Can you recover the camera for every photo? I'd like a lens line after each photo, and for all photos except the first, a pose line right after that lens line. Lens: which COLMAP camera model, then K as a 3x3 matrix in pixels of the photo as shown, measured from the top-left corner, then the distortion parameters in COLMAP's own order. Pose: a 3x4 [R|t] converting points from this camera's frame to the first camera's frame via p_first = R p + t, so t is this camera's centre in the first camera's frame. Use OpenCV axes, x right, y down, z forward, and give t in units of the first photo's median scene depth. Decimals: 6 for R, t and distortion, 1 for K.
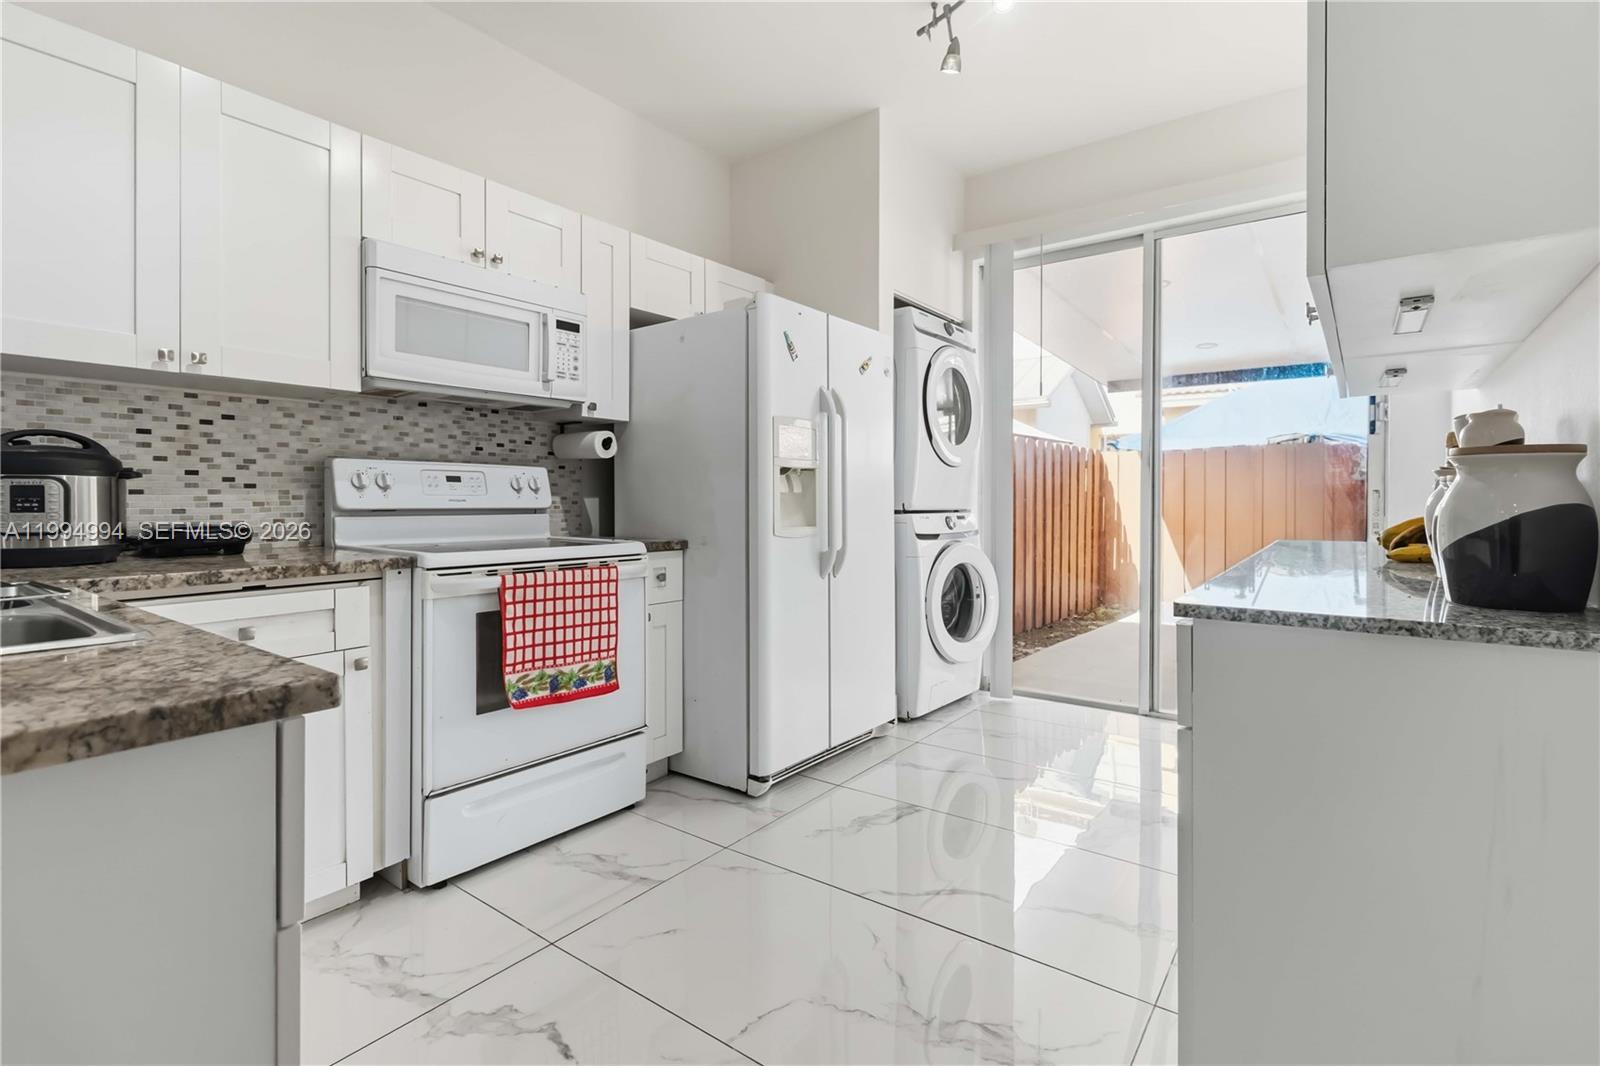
lens RADIAL K [[754.9, 0, 810.9], [0, 754.9, 498.8], [0, 0, 1]] dist [-0.003152, -0.000332]
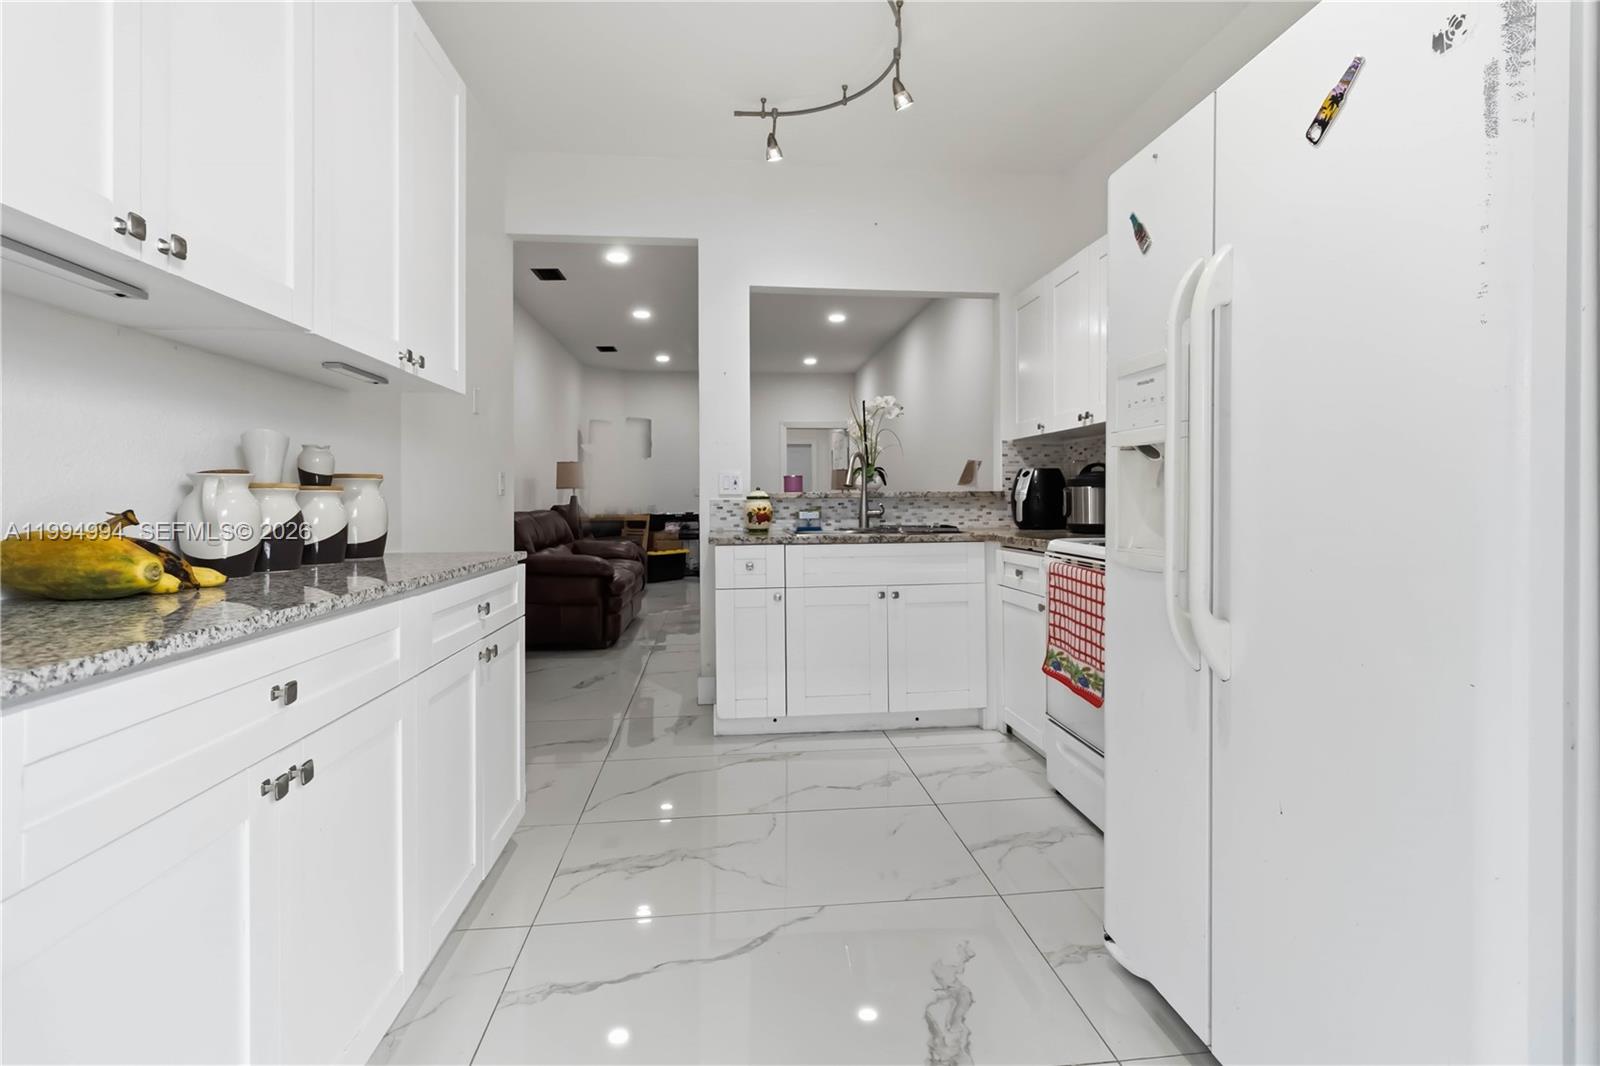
lens RADIAL K [[754.9, 0, 801.4], [0, 754.9, 497.8], [0, 0, 1]] dist [-0.003152, -0.000332]
pose [[-0.740336, 0.000719, -0.672237, 0.665625], [0.002372, 0.999996, -0.001543, -0.000802], [0.672233, -0.002737, -0.740335, 1.531149]]
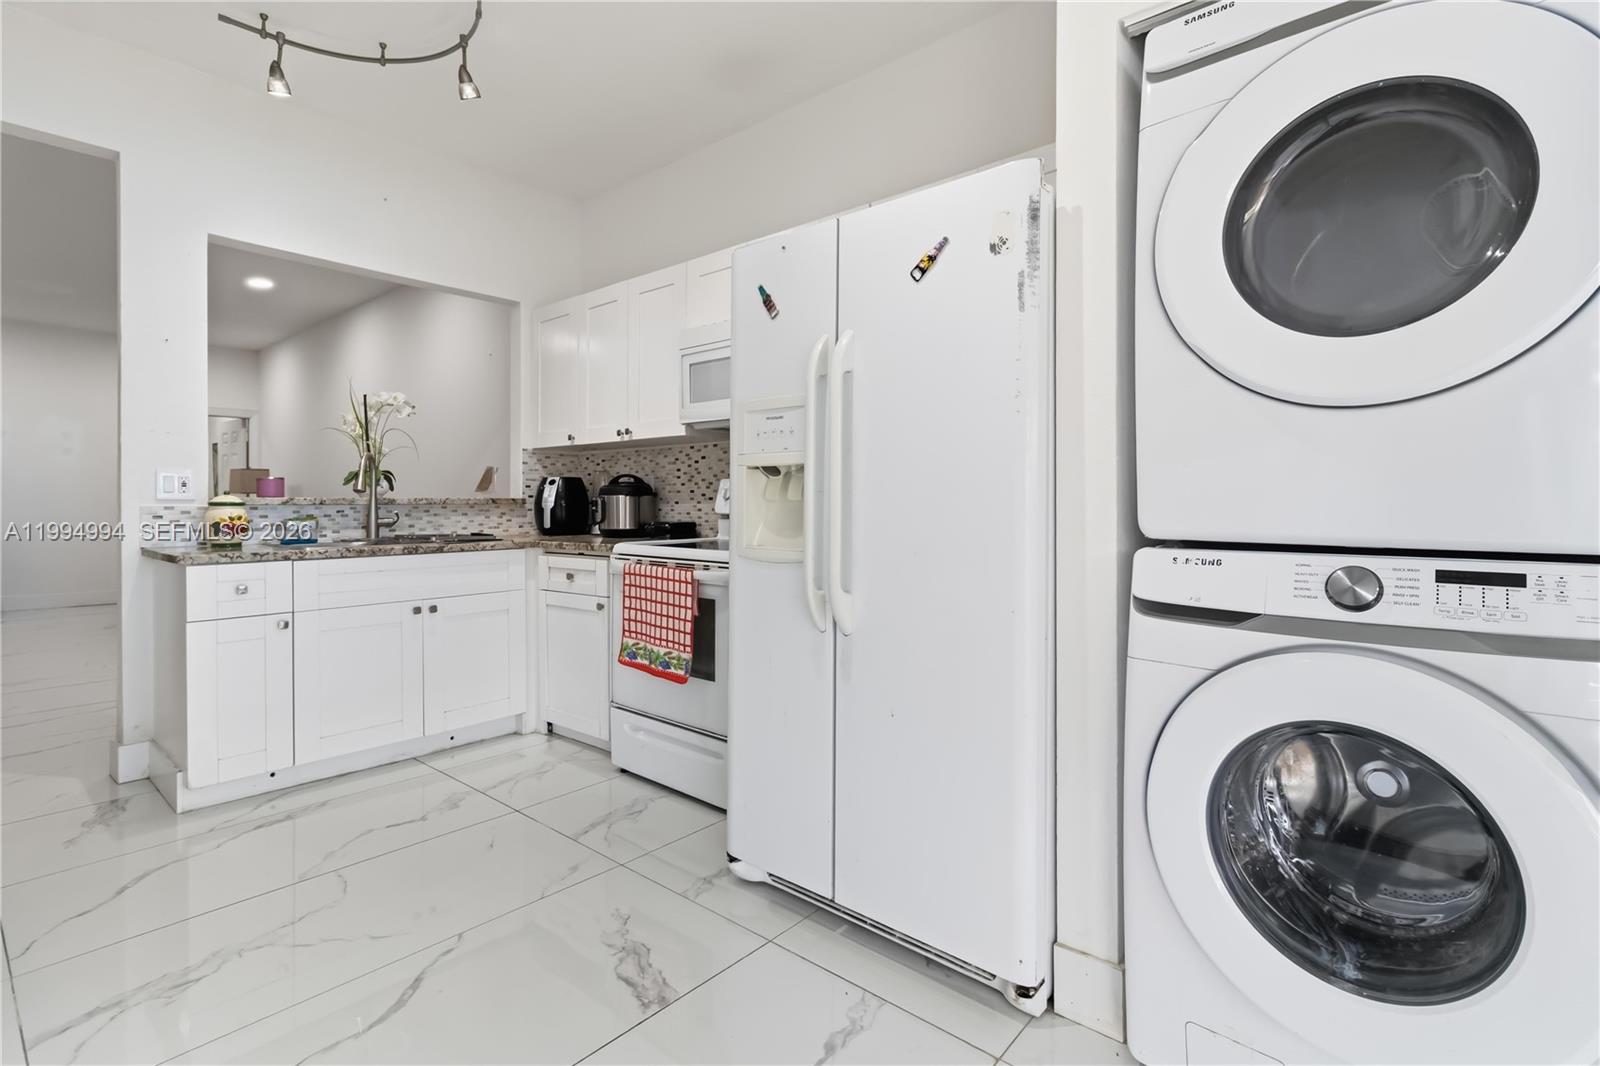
lens RADIAL K [[754.9, 0, 807.2], [0, 754.9, 503.8], [0, 0, 1]] dist [-0.003152, -0.000332]
pose [[-0.079402, -0.002273, -0.996840, 0.861475], [-0.001726, 0.999996, -0.002143, -0.002747], [0.996841, 0.001550, -0.079406, 1.345113]]
